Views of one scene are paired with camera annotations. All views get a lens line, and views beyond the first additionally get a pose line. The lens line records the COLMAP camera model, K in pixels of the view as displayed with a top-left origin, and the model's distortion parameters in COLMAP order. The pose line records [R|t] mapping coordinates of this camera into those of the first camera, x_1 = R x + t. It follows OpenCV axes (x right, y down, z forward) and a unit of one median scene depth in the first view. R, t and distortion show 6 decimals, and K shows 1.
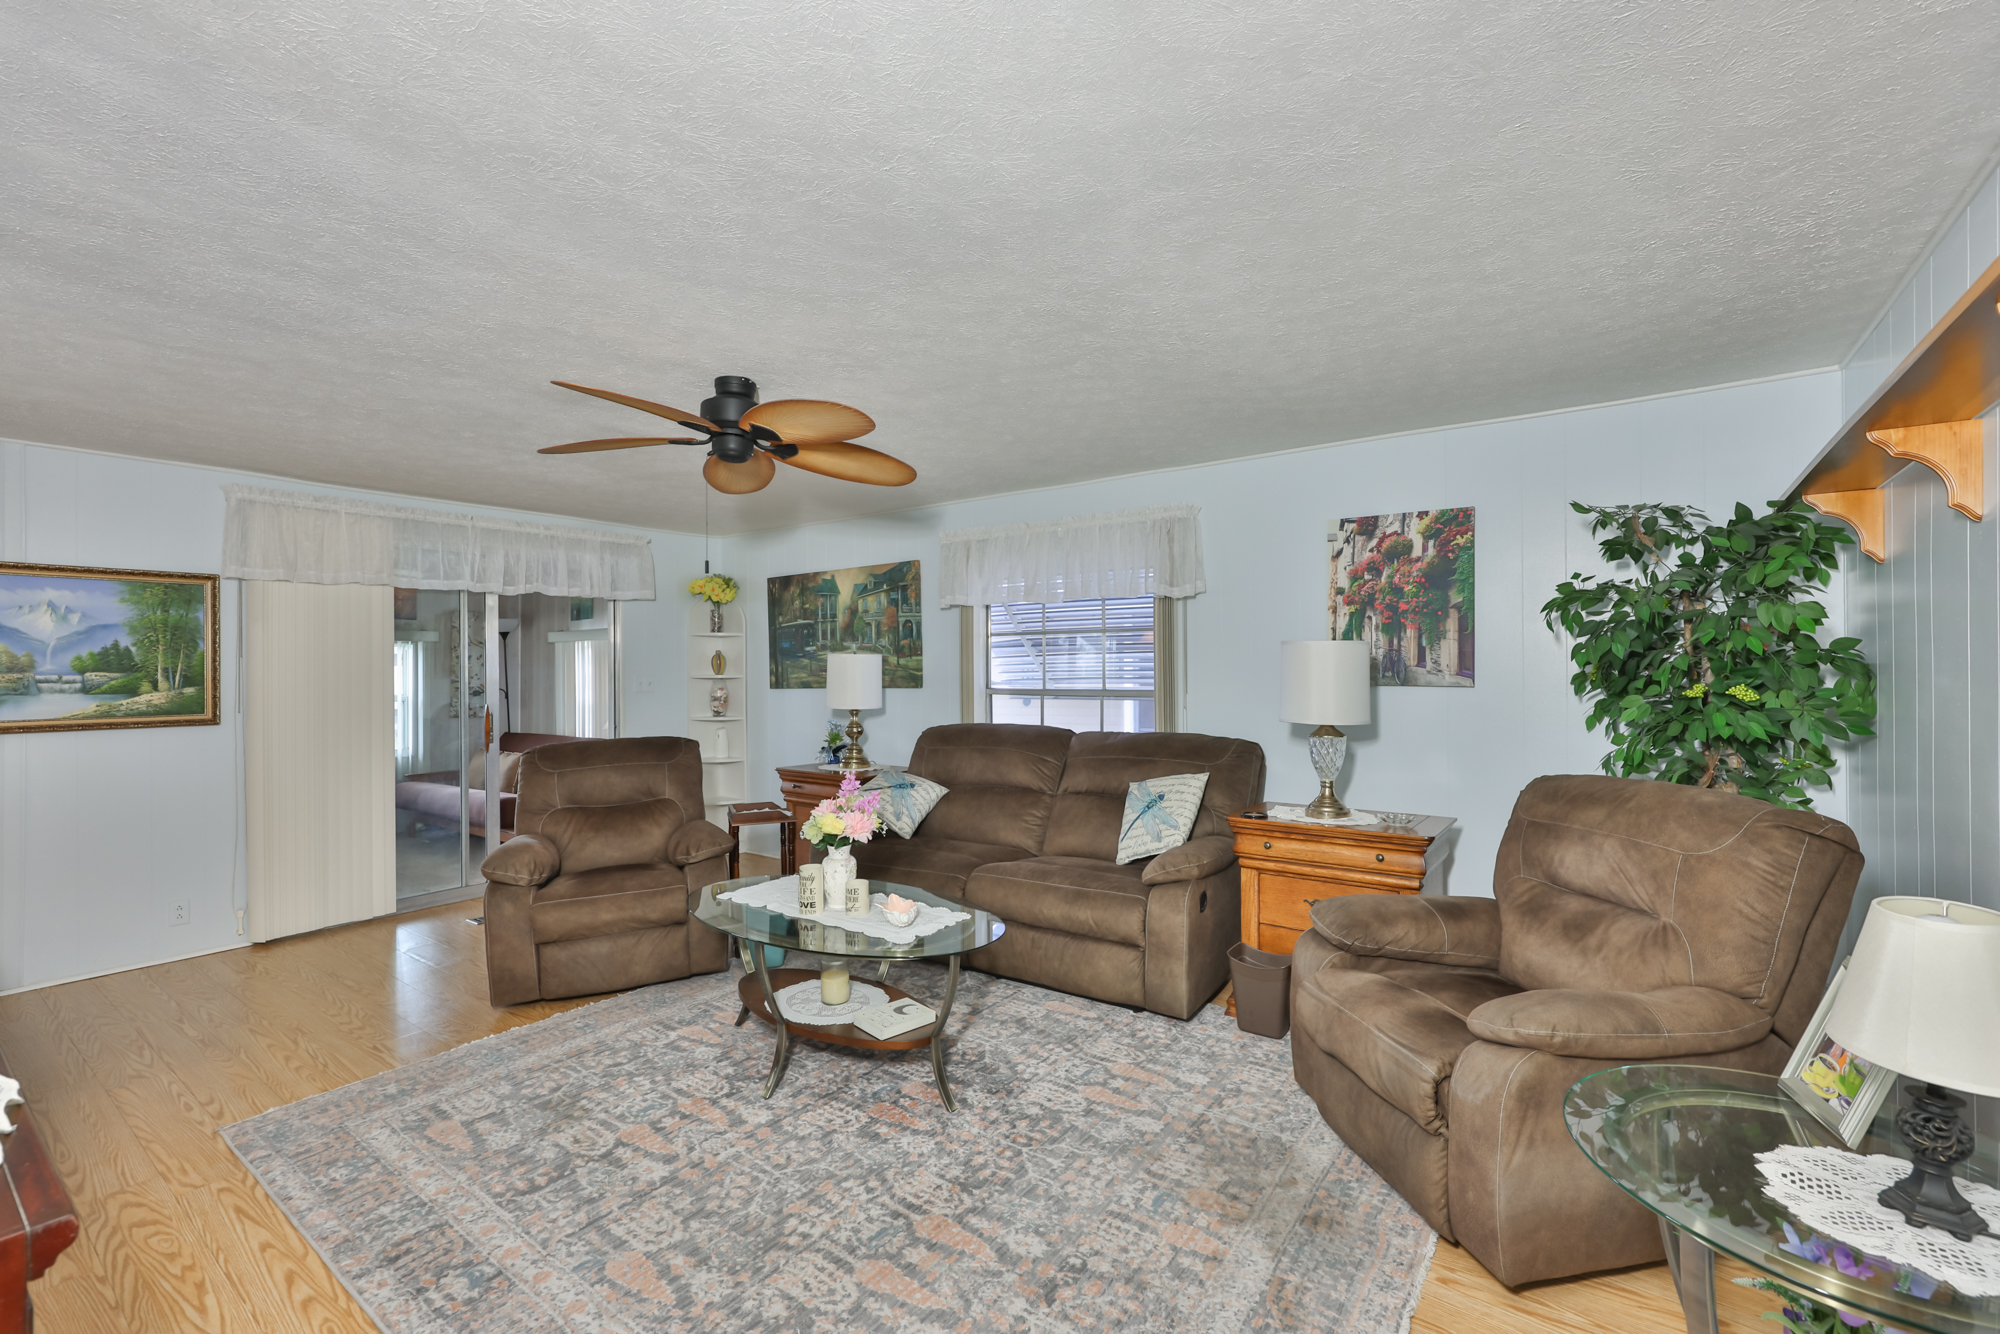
lens RADIAL K [[853.4, 0, 1000.0], [0, 853.4, 667.0], [0, 0, 1]] dist [-0.002429, -0.000184]
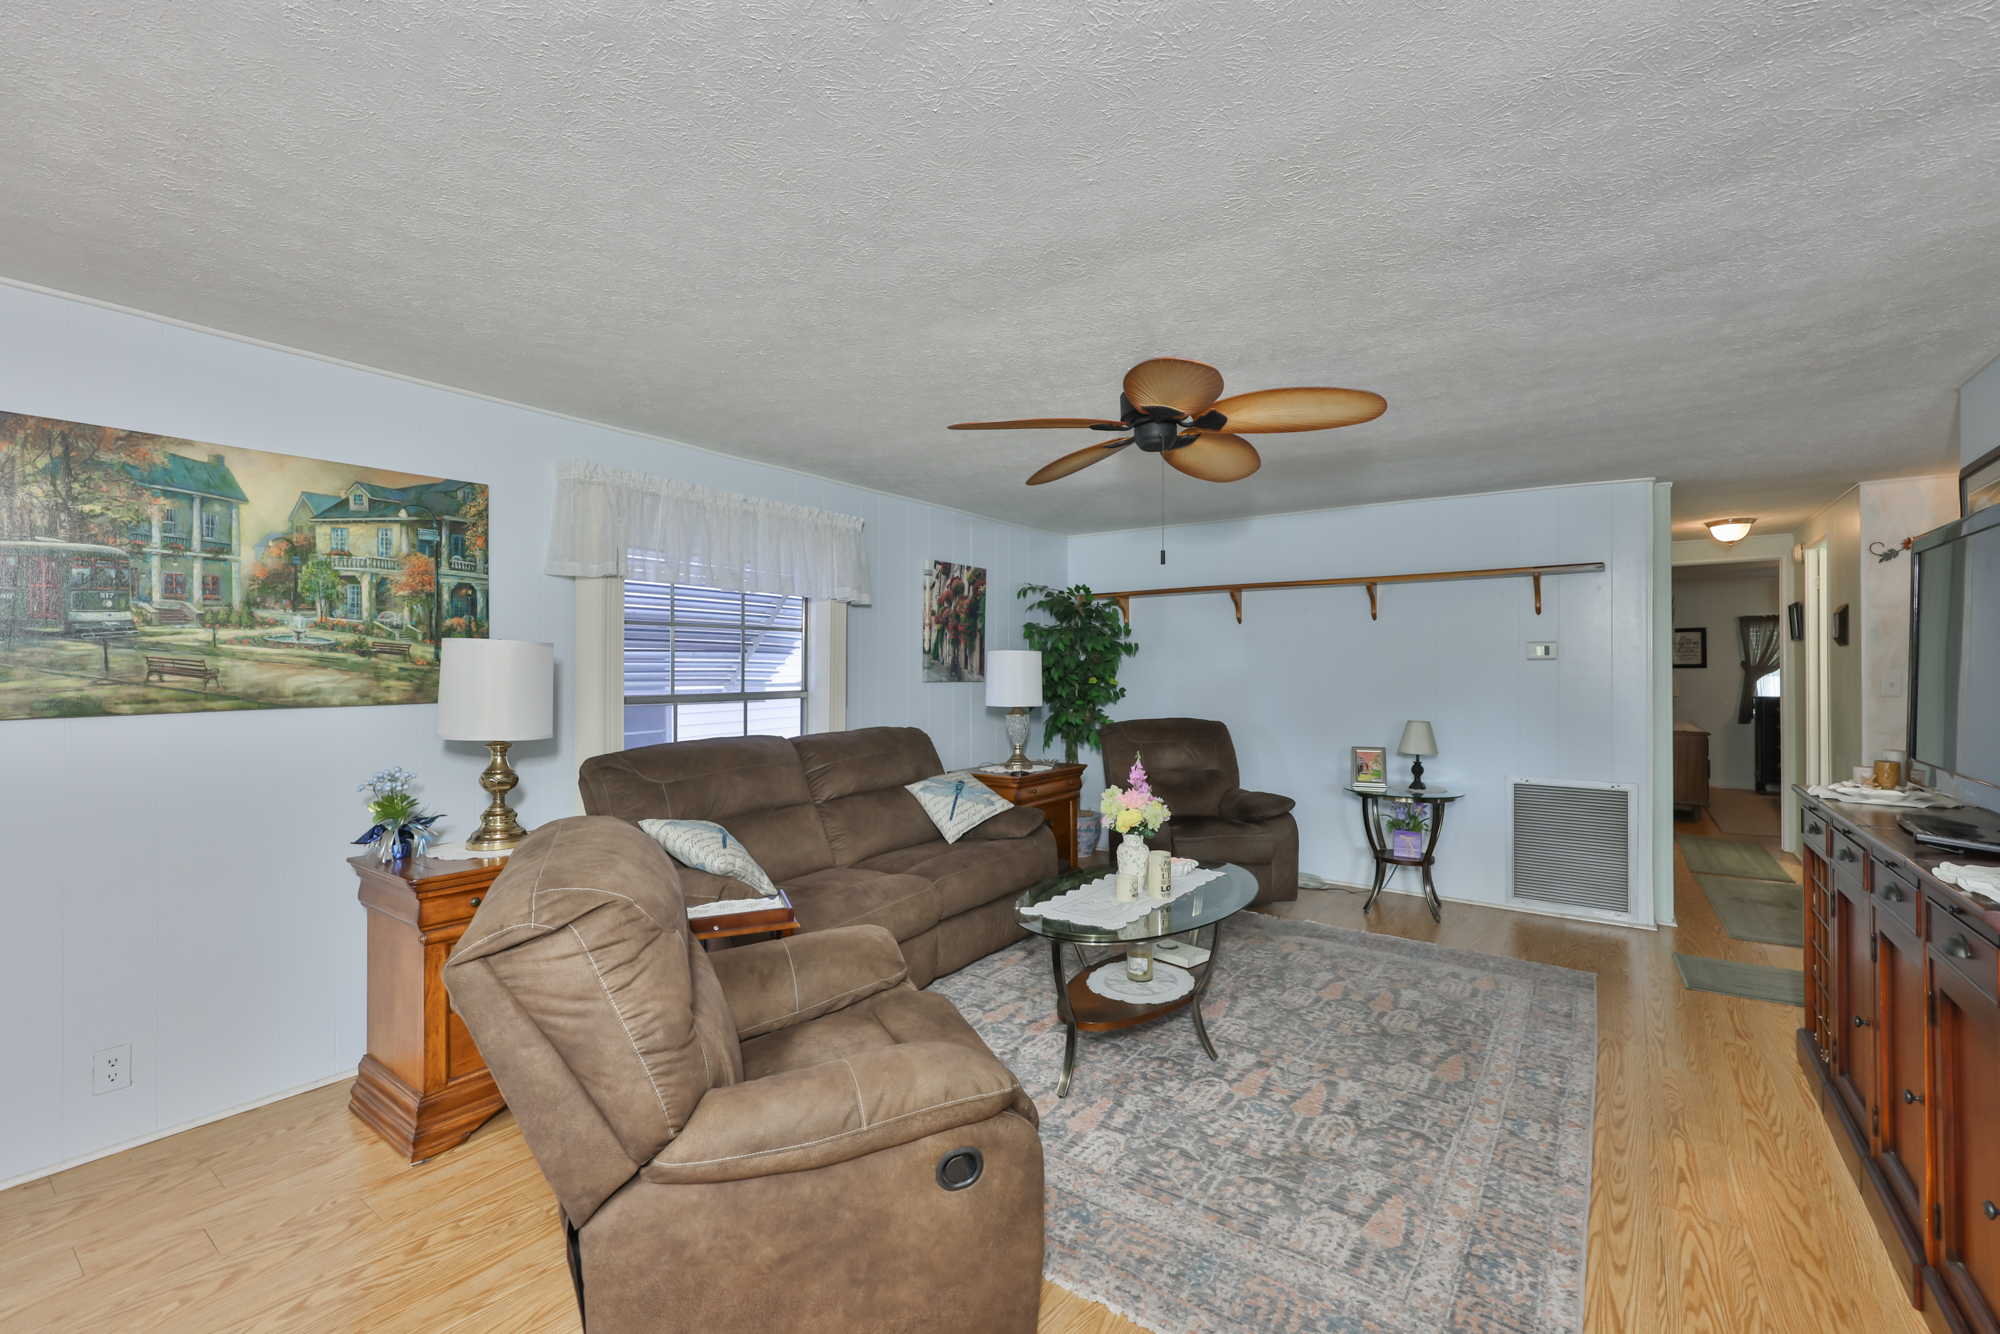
lens RADIAL K [[842.9, 0, 1008.1], [0, 842.9, 672.2], [0, 0, 1]] dist [-0.000444, -0.000249]
pose [[-0.004144, 0.000682, 0.999991, -0.998979], [-0.001151, 0.999999, -0.000687, 0.006665], [-0.999991, -0.001154, -0.004143, 0.935381]]
